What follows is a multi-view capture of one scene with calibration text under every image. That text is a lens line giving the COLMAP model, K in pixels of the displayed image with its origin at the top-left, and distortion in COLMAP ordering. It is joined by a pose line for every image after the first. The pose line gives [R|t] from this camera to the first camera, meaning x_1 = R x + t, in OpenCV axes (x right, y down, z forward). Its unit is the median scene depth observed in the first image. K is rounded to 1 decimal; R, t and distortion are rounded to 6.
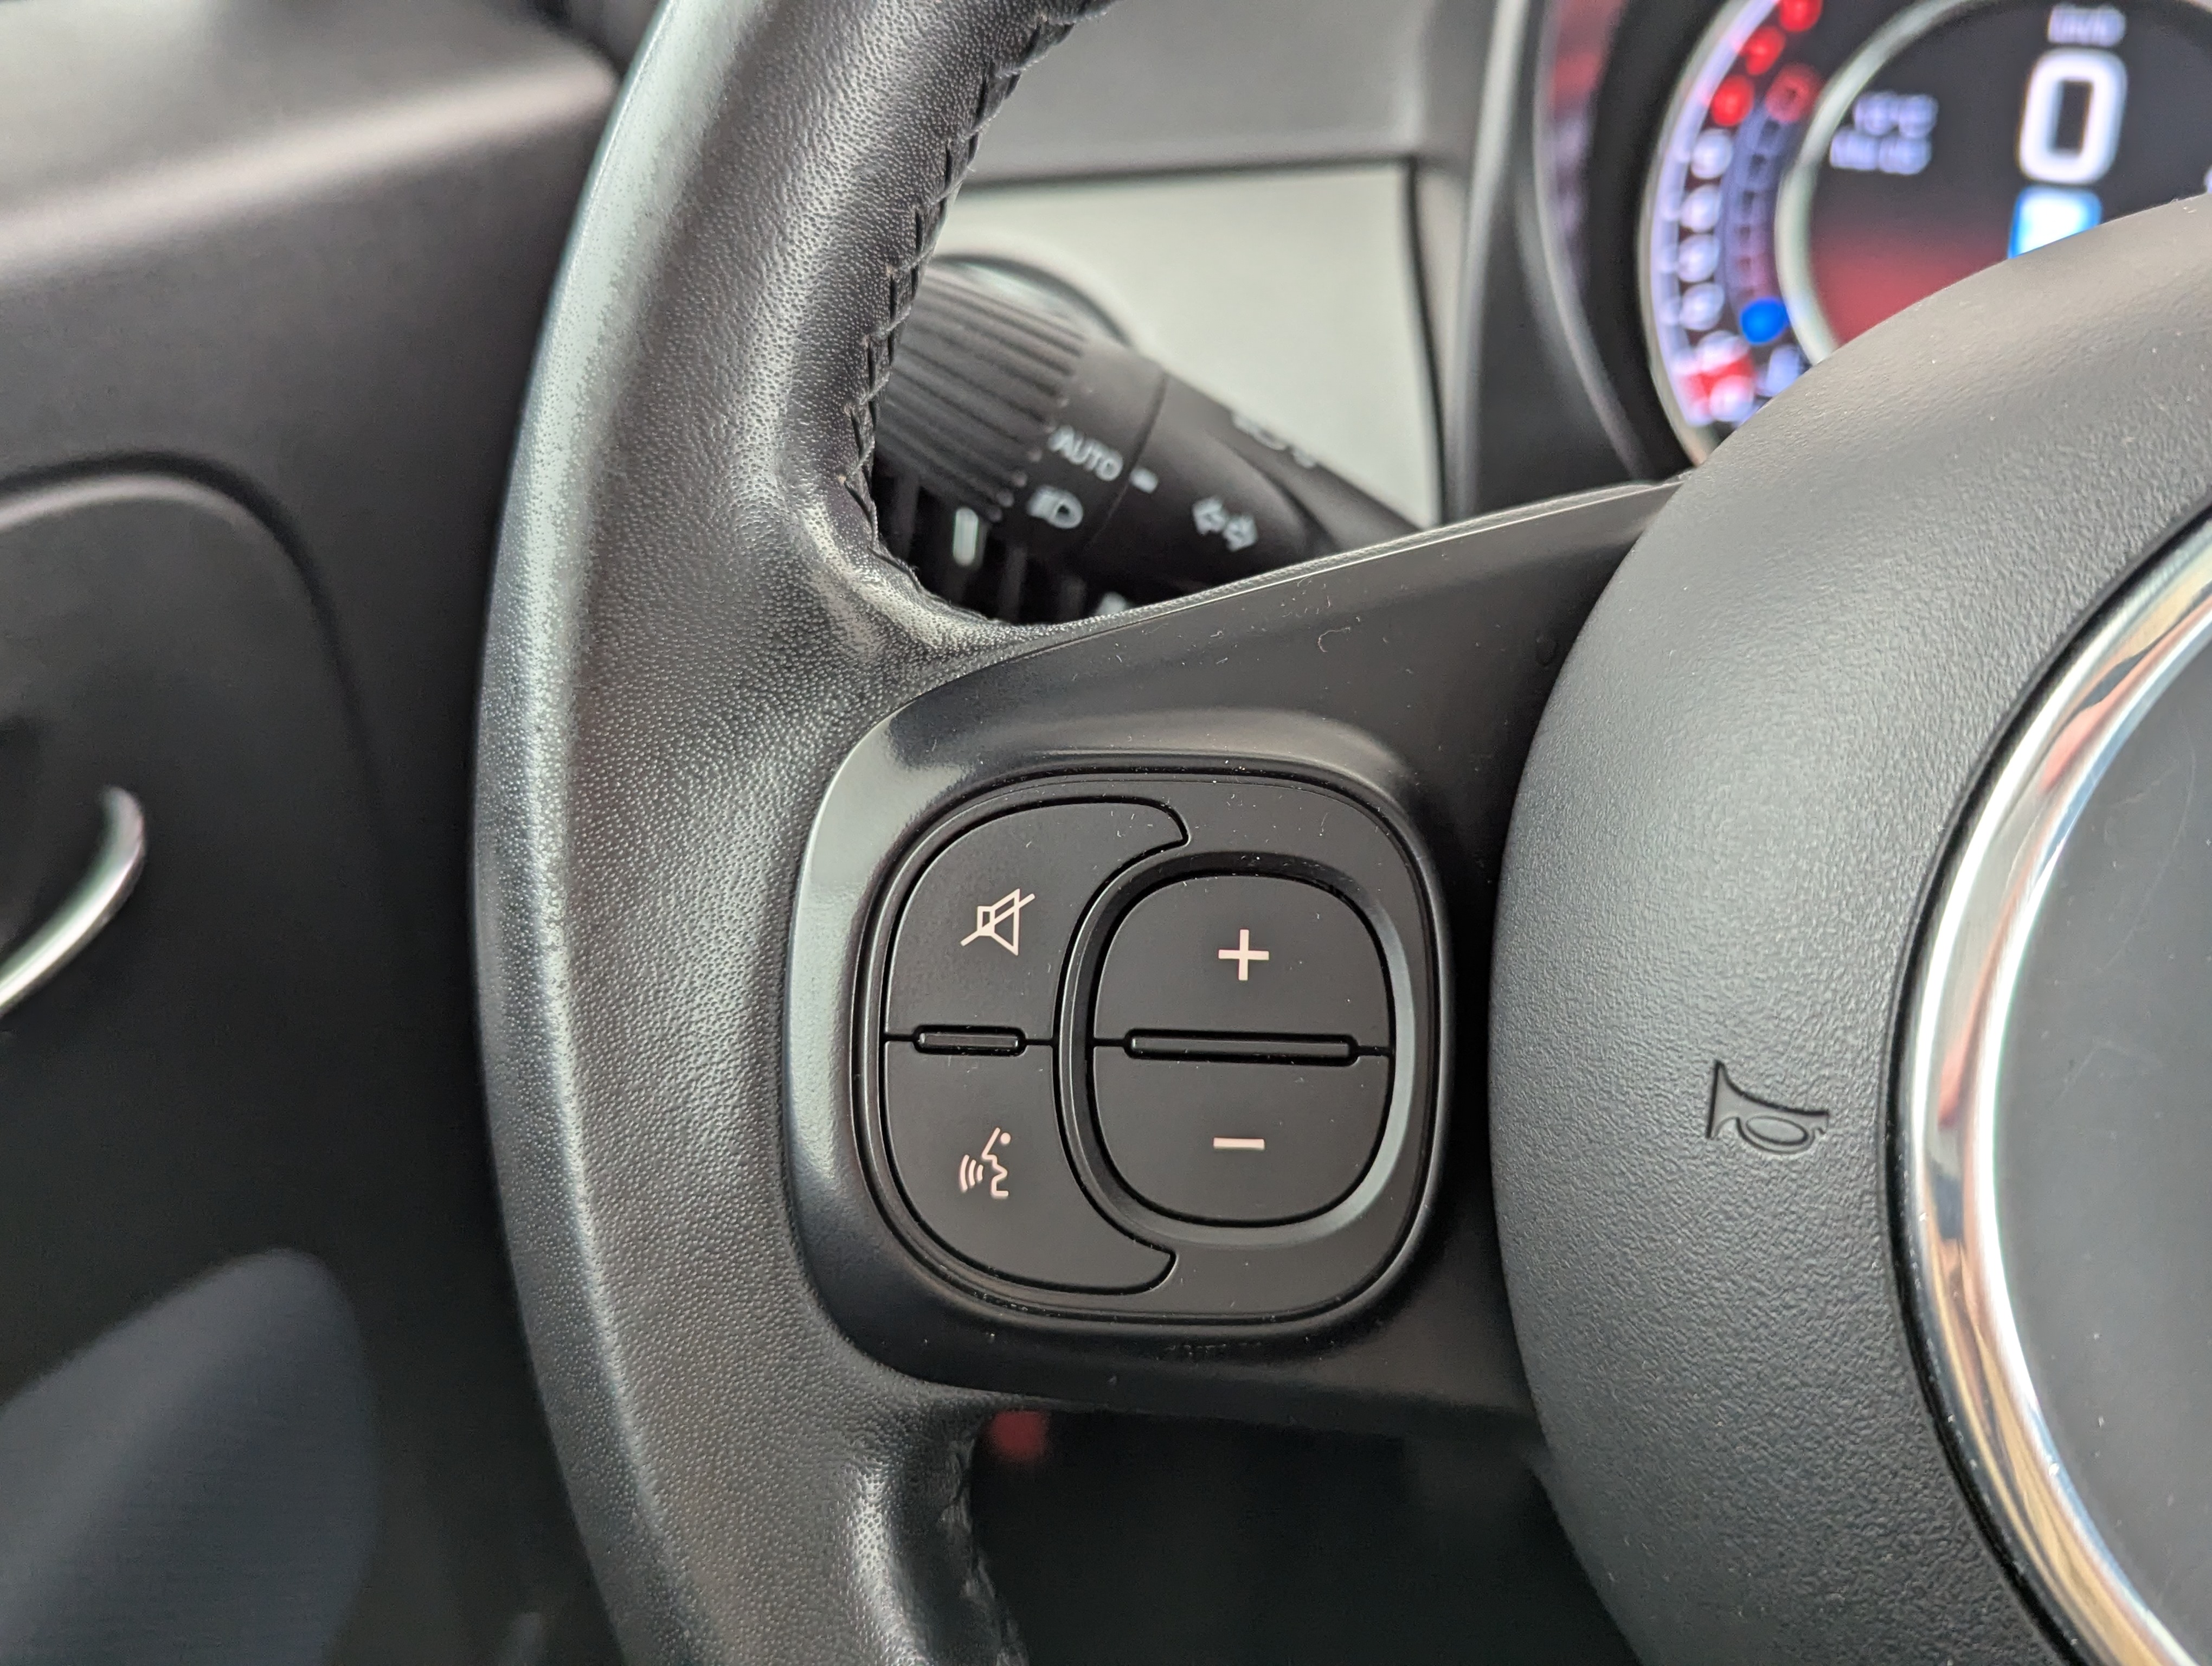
lens RADIAL K [[2069.8, 0, 1106.0], [0, 2069.8, 833.0], [0, 0, 1]] dist [0.090143, -0.138609]
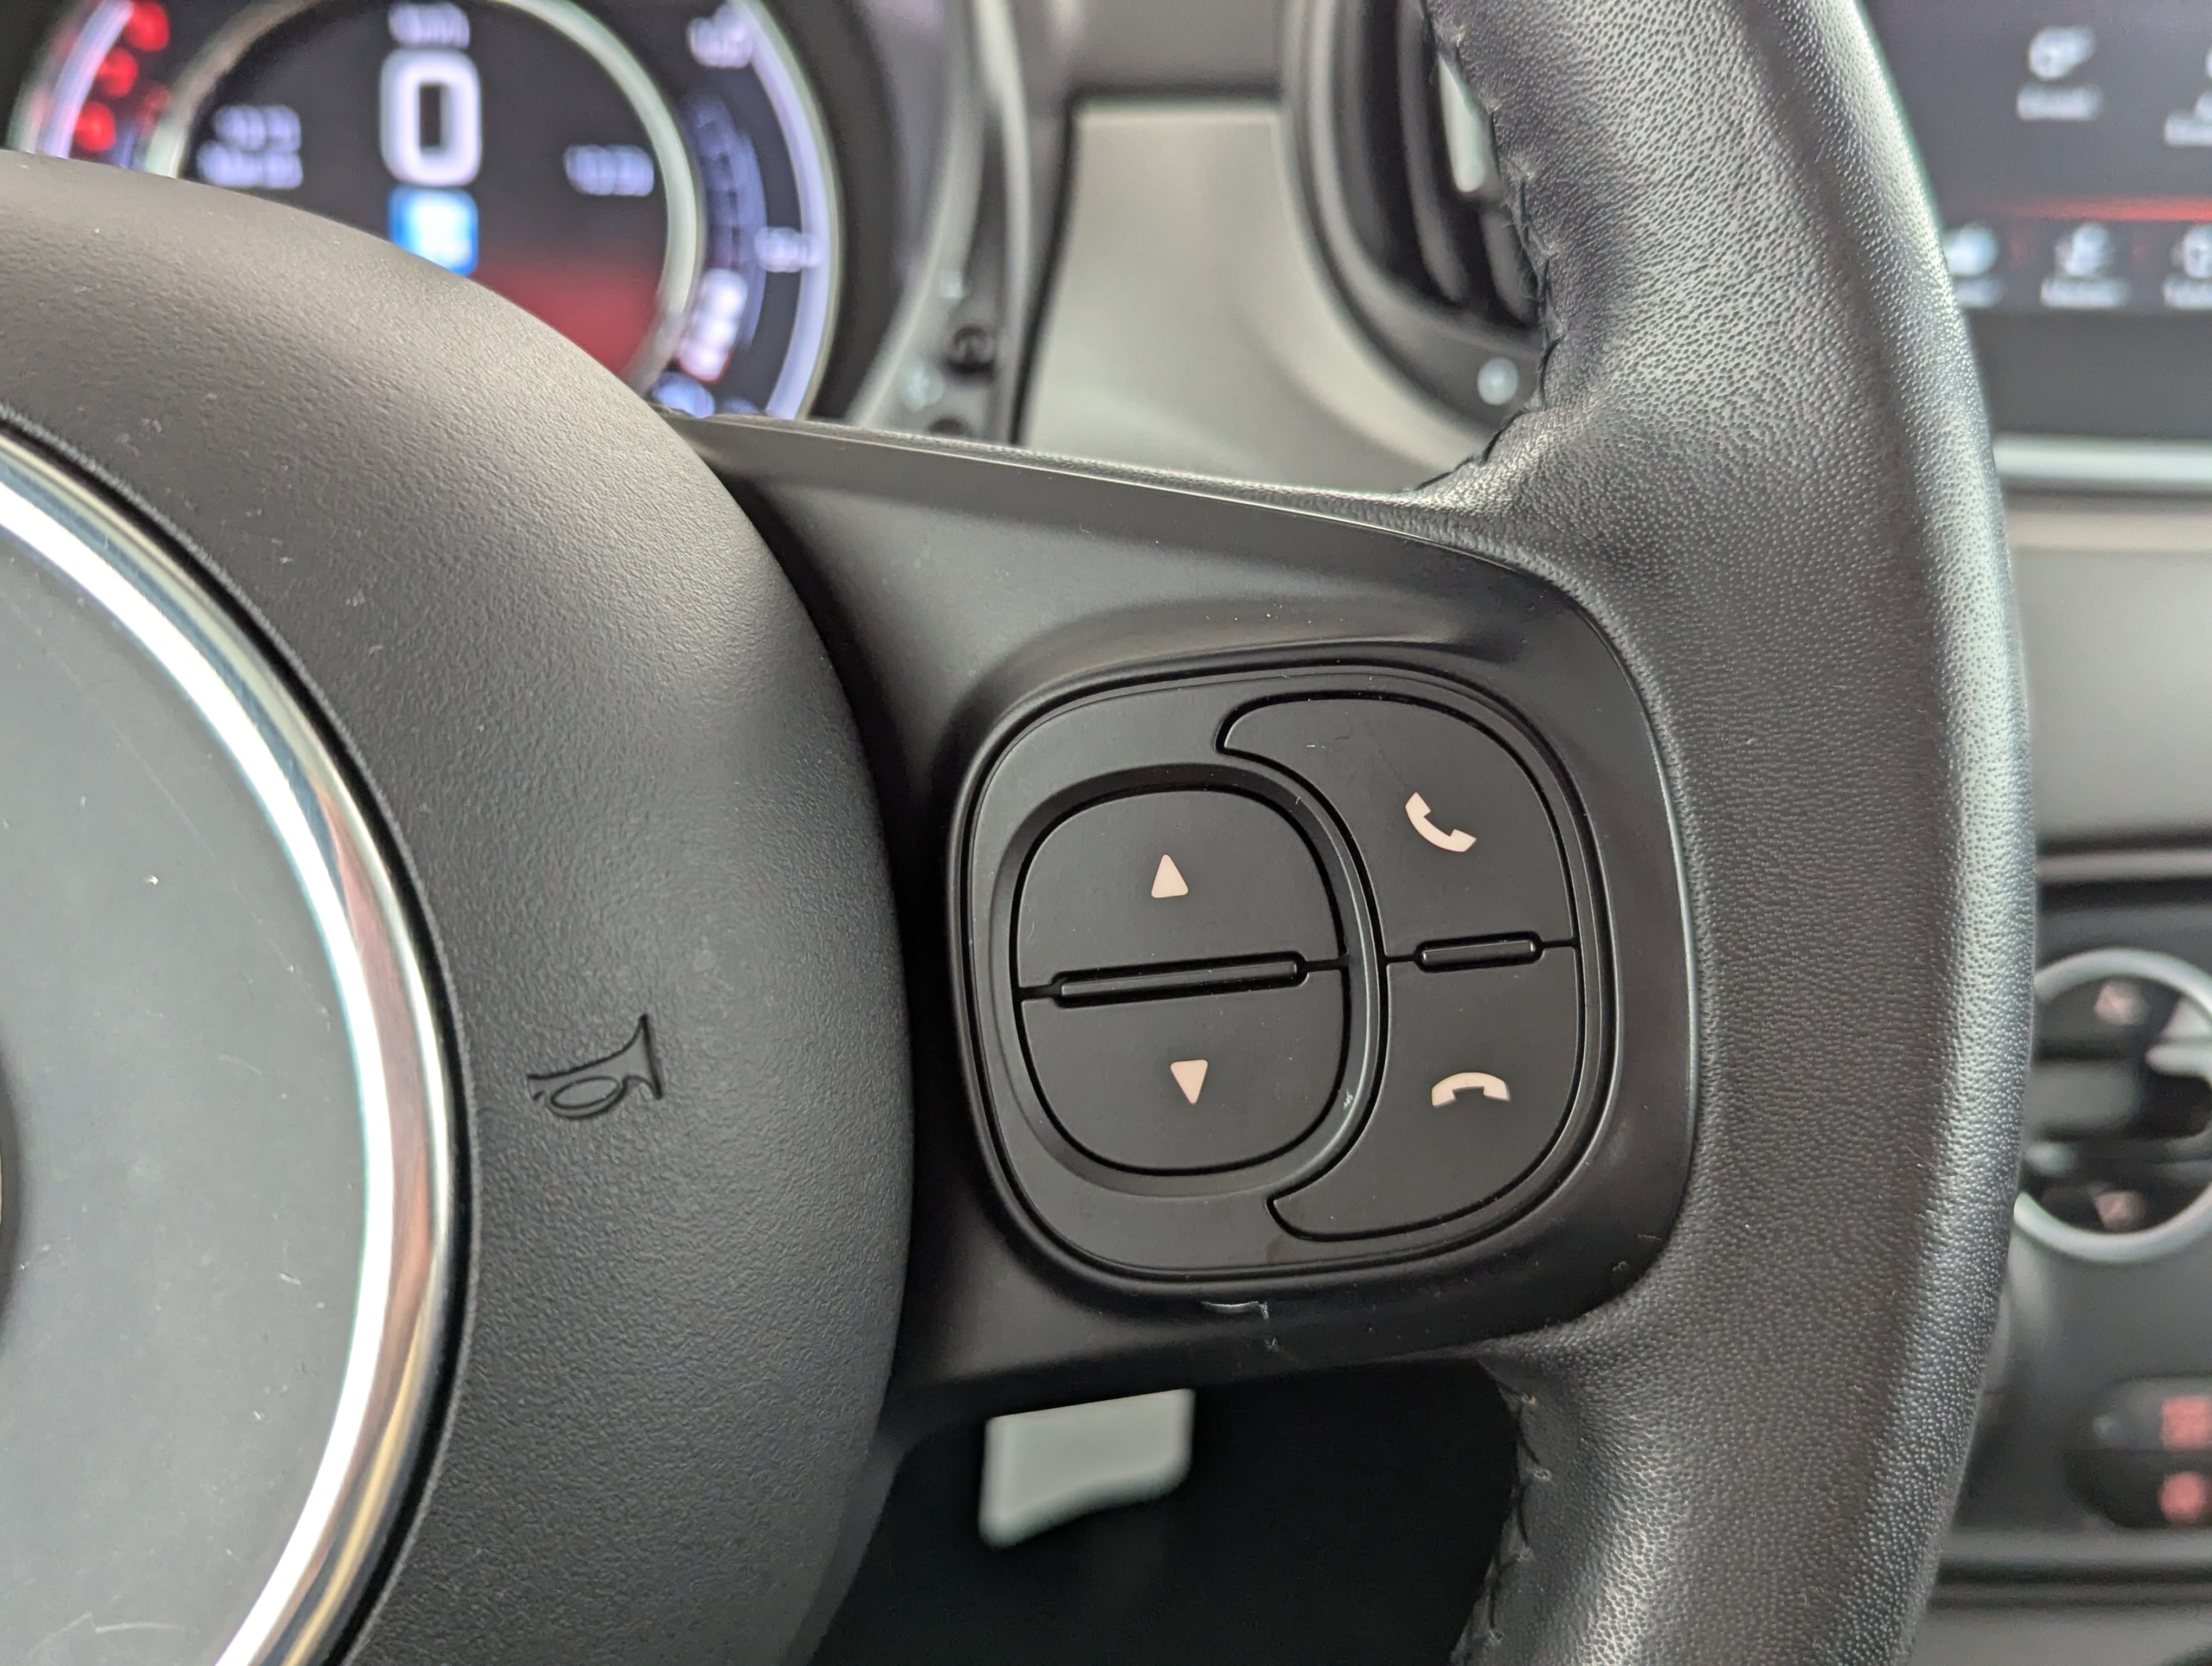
lens RADIAL K [[2168.8, 0, 1066.5], [0, 2168.8, 807.3], [0, 0, 1]] dist [-0.002267, -0.006426]
pose [[0.962232, -0.147997, 0.228488, 0.939893], [0.152252, 0.988341, -0.001010, 0.065433], [-0.225675, 0.035759, 0.973546, -0.134373]]
